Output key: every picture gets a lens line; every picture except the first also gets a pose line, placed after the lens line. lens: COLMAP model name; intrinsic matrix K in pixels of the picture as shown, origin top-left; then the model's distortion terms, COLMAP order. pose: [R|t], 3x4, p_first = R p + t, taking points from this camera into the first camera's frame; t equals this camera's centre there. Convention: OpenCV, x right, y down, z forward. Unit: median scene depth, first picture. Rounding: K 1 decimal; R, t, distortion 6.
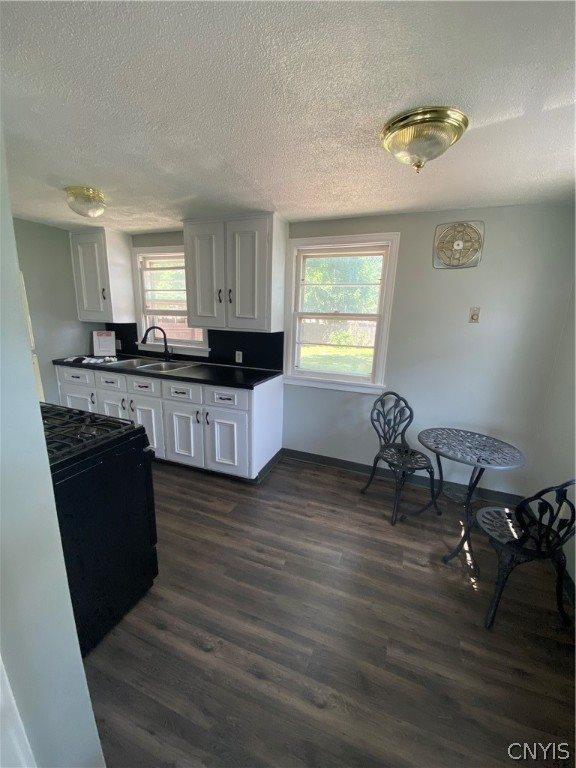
lens RADIAL K [[308.3, 0, 289.7], [0, 308.3, 383.5], [0, 0, 1]] dist [-0.001636, -0.000085]
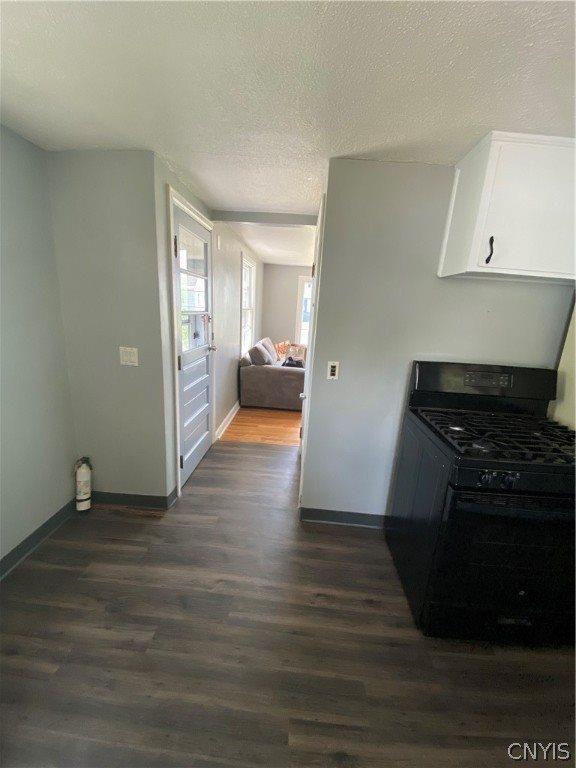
lens RADIAL K [[308.3, 0, 288.9], [0, 308.3, 383.6], [0, 0, 1]] dist [-0.001636, -0.000085]
pose [[-0.941272, -0.000139, -0.337650, 0.228690], [-0.155829, 0.887314, 0.434041, -0.333070], [0.299542, 0.461166, -0.835225, 1.512660]]
